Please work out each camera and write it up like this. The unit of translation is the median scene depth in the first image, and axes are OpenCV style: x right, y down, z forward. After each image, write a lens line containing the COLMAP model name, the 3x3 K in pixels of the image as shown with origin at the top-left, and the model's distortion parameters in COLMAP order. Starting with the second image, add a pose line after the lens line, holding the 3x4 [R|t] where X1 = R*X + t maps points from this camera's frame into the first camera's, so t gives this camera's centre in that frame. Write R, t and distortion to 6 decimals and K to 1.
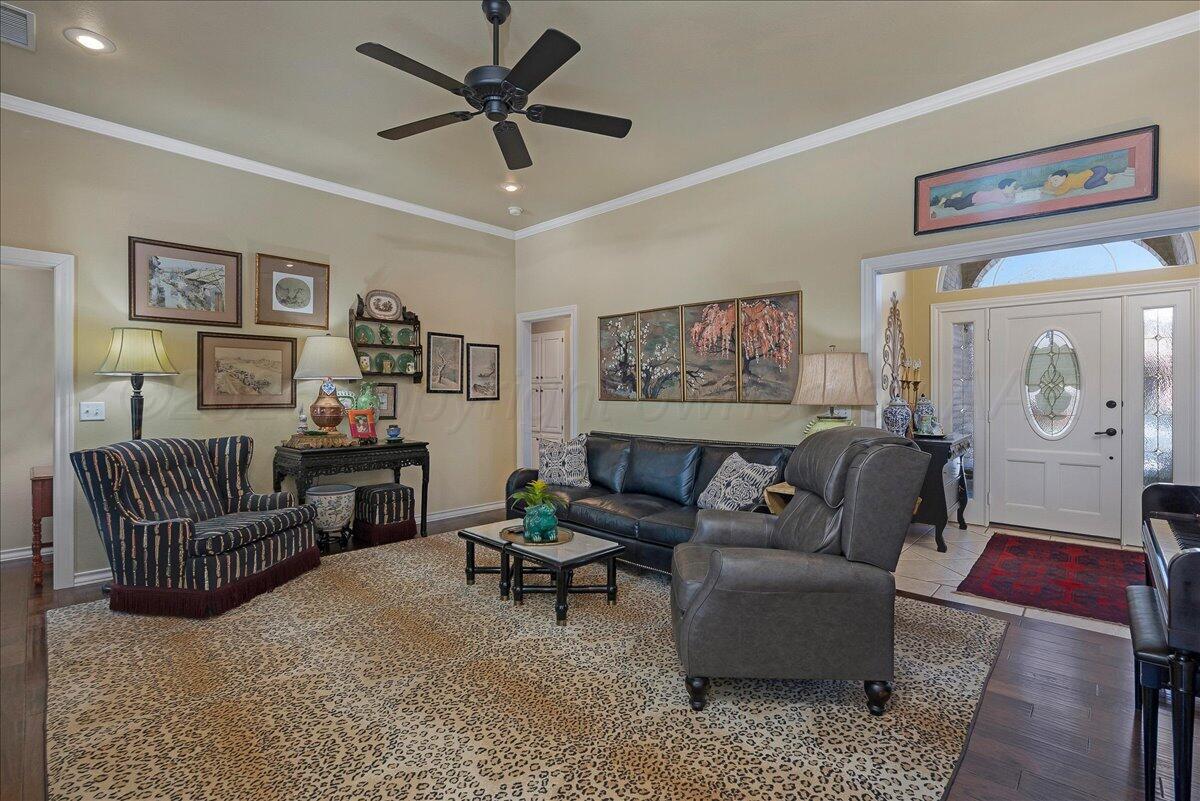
lens RADIAL K [[526.8, 0, 603.3], [0, 526.8, 396.7], [0, 0, 1]] dist [-0.002595, -0.000748]
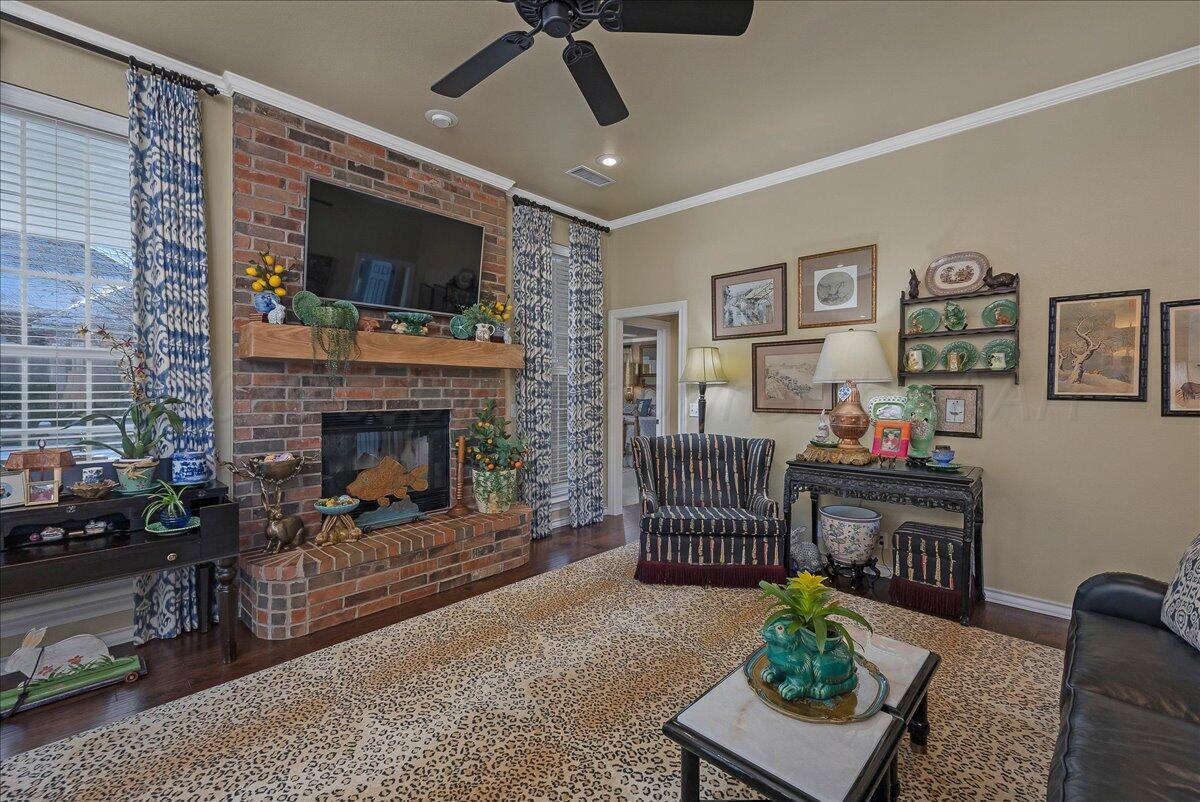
lens RADIAL K [[528.7, 0, 667.2], [0, 528.7, 397.4], [0, 0, 1]] dist [-0.005804, -0.000806]
pose [[0.030430, 0.005426, -0.999522, 0.345184], [-0.011991, 0.999915, 0.005063, -0.010344], [0.999465, 0.011831, 0.030492, 0.742101]]
